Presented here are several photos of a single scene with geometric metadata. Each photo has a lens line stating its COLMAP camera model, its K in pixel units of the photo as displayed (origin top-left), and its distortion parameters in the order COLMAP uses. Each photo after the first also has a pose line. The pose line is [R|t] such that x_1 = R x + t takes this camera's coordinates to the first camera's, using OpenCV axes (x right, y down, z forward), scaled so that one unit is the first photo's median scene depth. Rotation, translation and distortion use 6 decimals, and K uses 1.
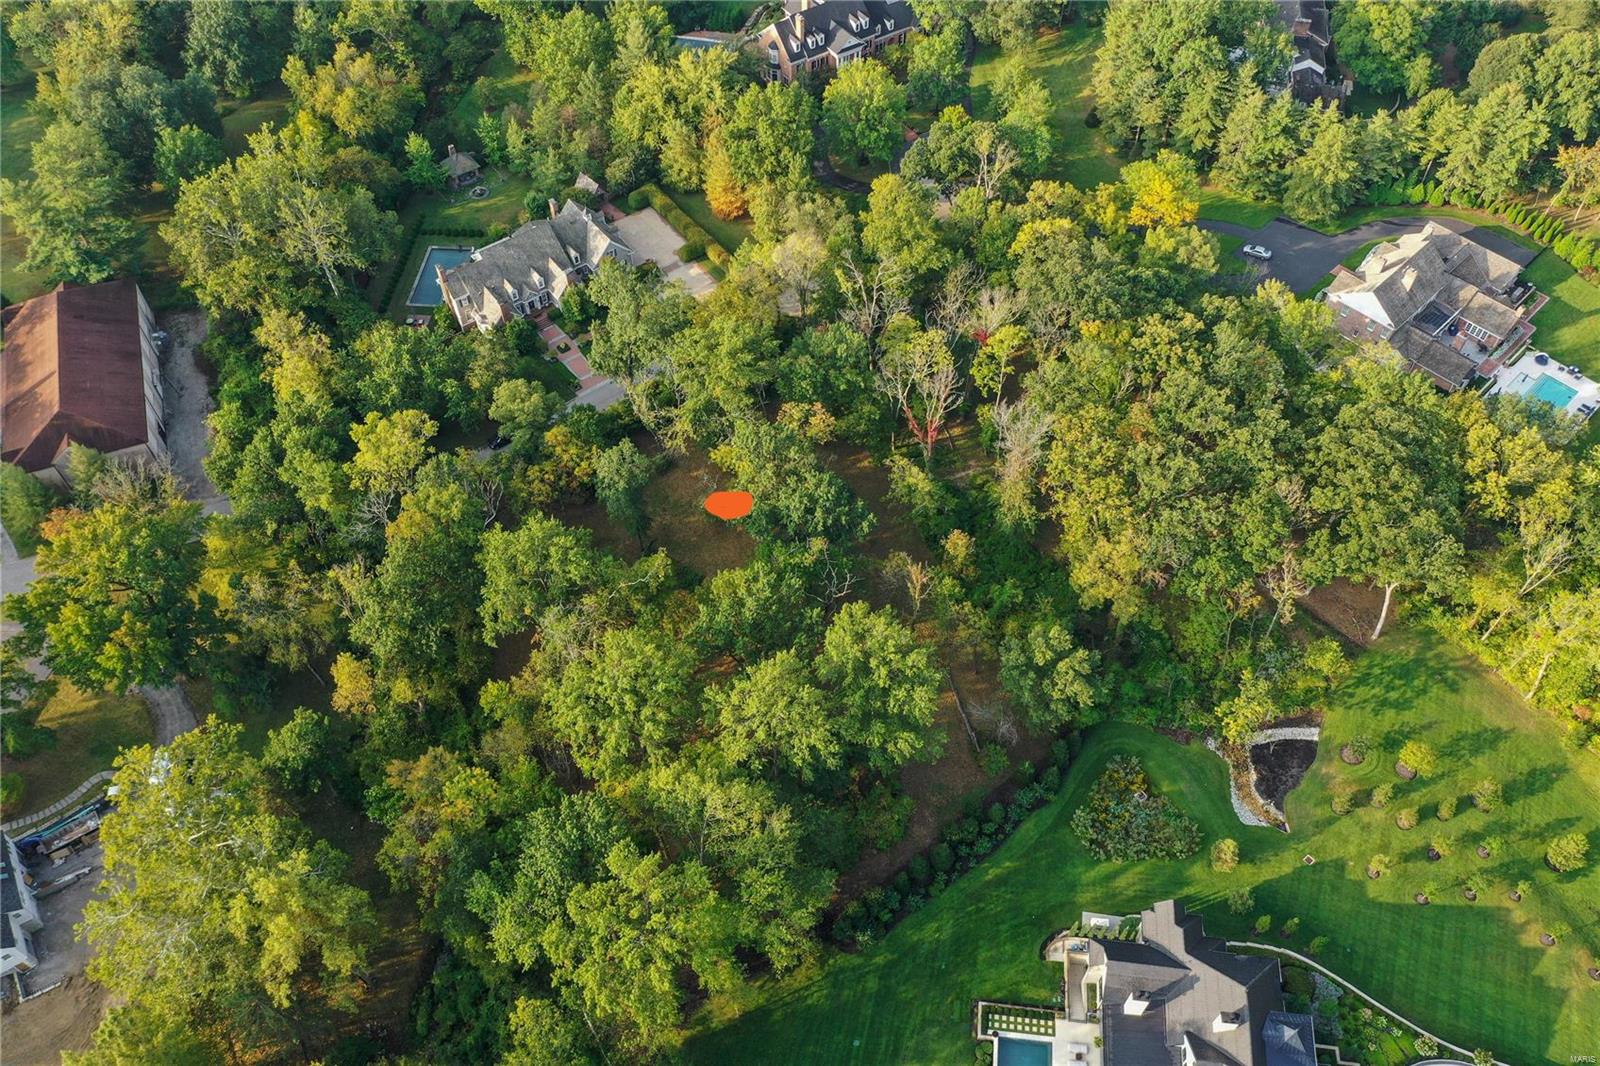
lens RADIAL K [[1270.2, 0, 801.6], [0, 1270.2, 520.3], [0, 0, 1]] dist [-0.005355, -0.001475]
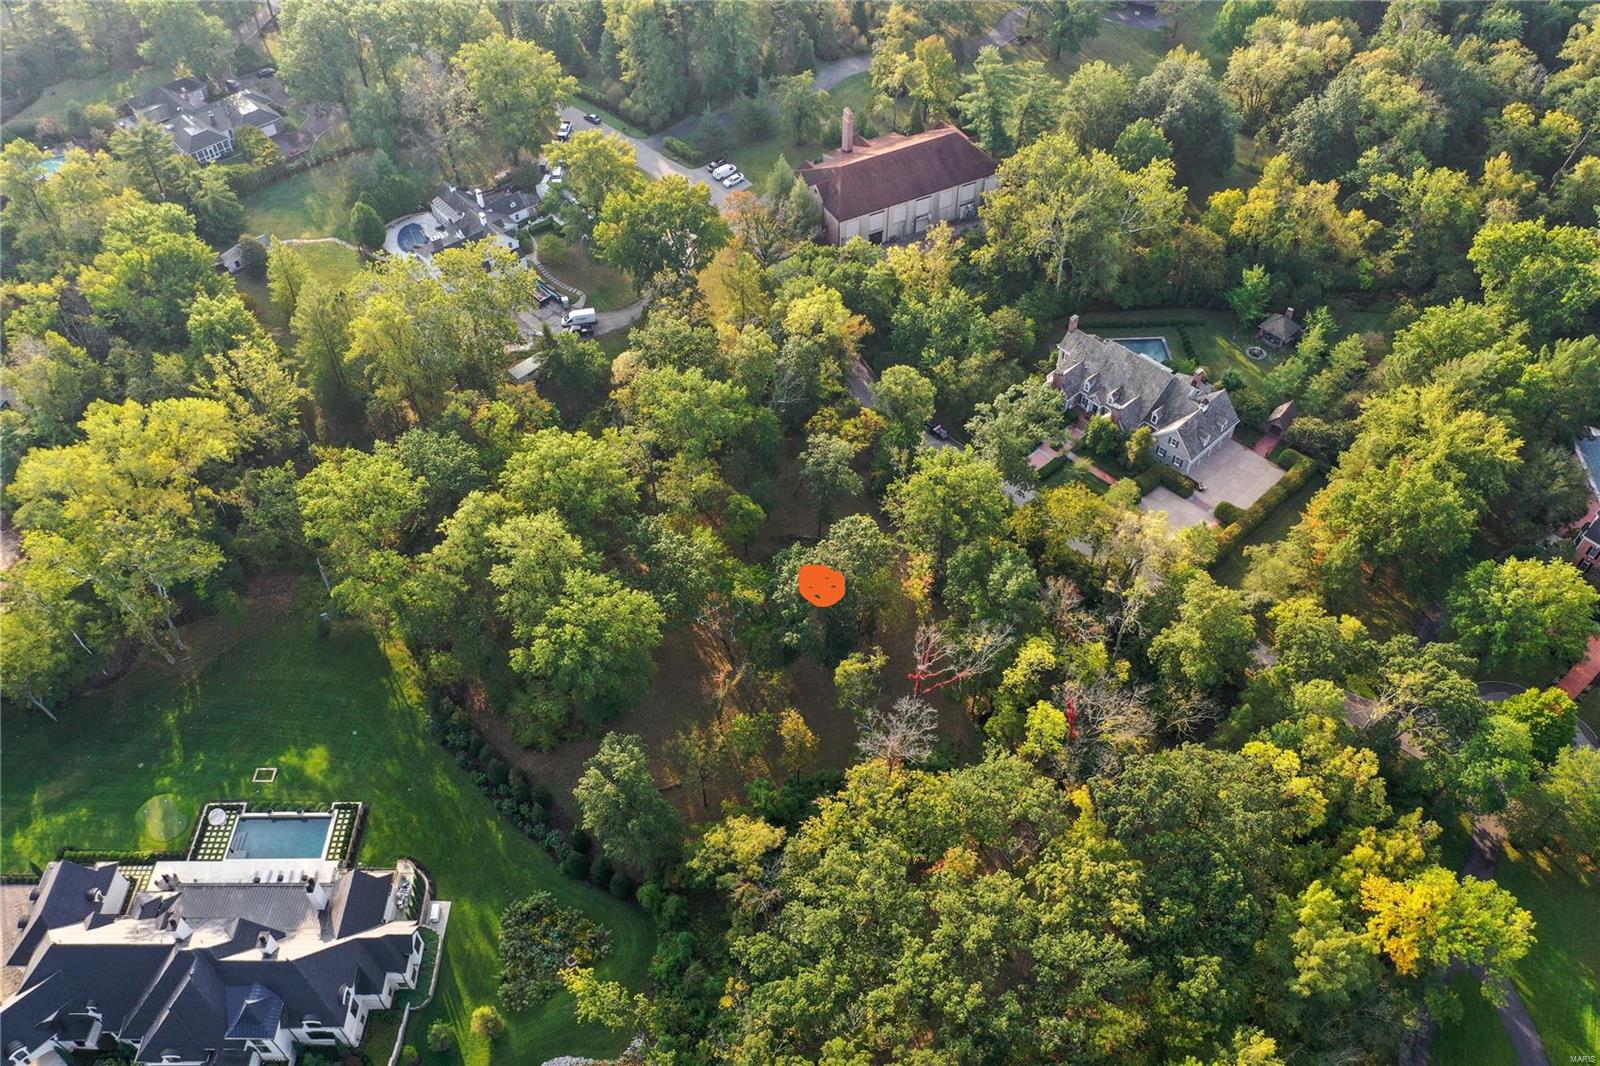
lens RADIAL K [[1270.2, 0, 801.6], [0, 1270.2, 520.3], [0, 0, 1]] dist [-0.005355, -0.001475]
pose [[0.122144, 0.732772, -0.669422, 0.639706], [-0.776356, 0.490743, 0.395529, -0.433888], [0.618347, 0.471398, 0.628833, 0.312480]]
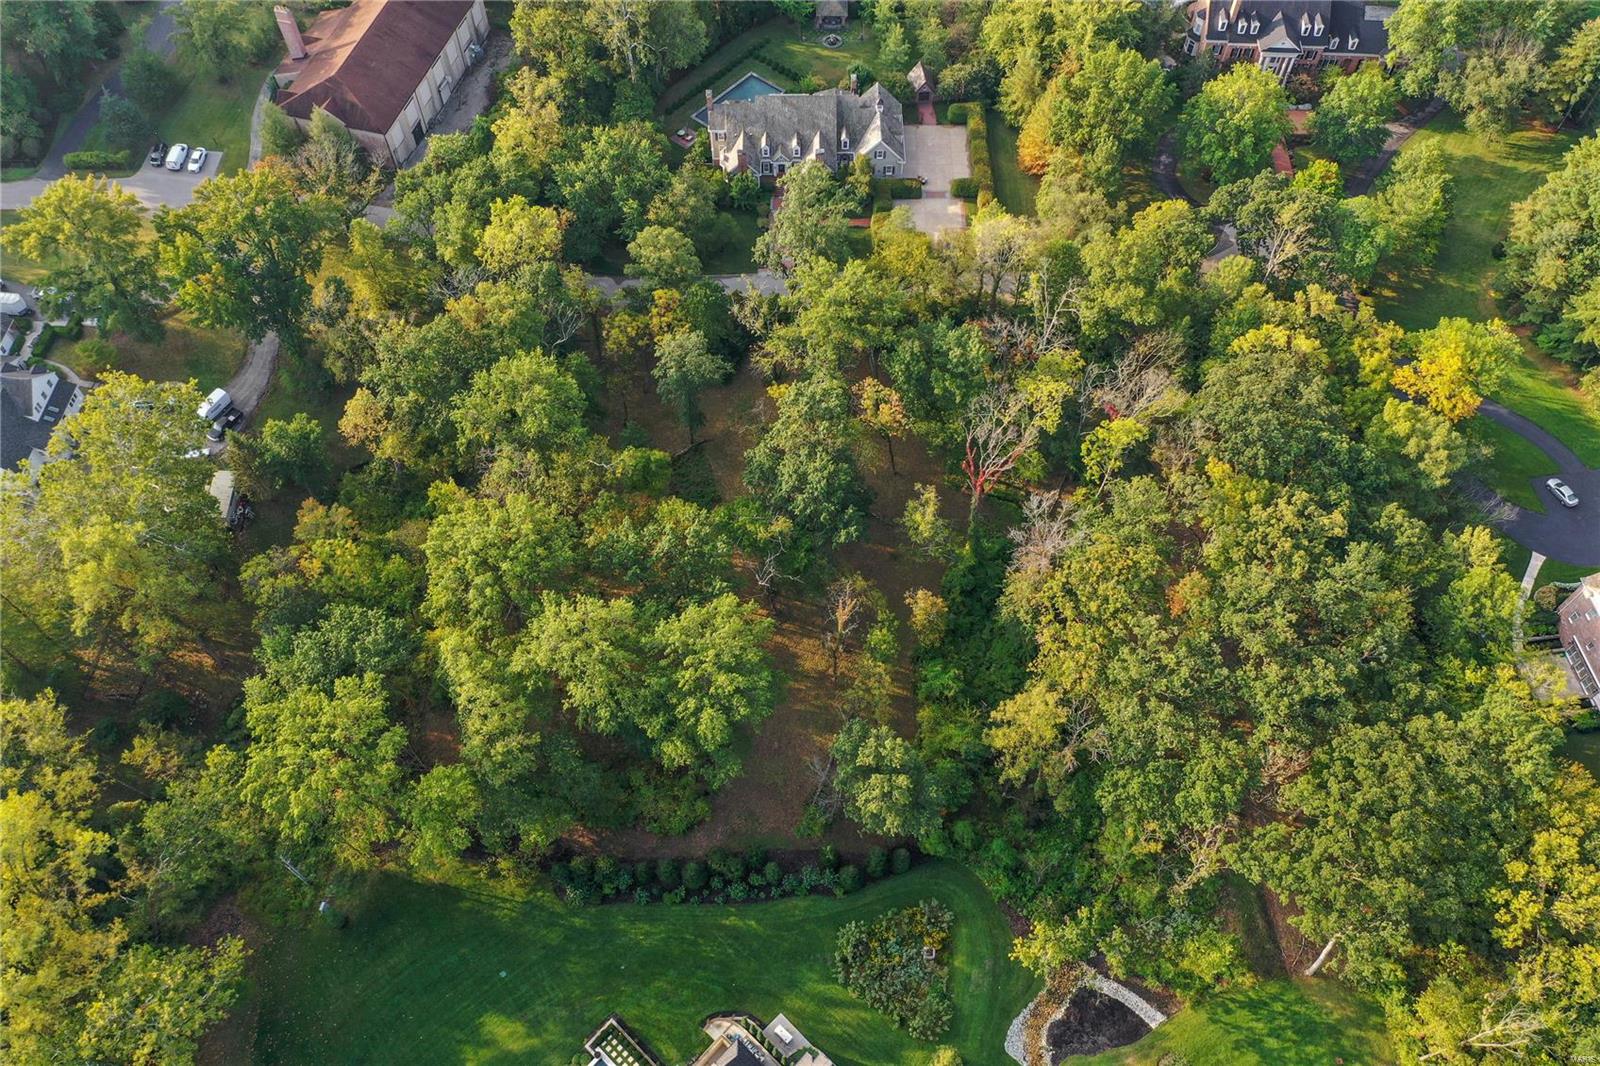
lens RADIAL K [[1270.2, 0, 801.6], [0, 1270.2, 520.3], [0, 0, 1]] dist [-0.005355, -0.001475]
pose [[0.805537, 0.502377, -0.314211, 0.298061], [-0.467129, 0.864646, 0.184871, -0.154394], [0.364556, -0.002144, 0.931179, 0.129451]]
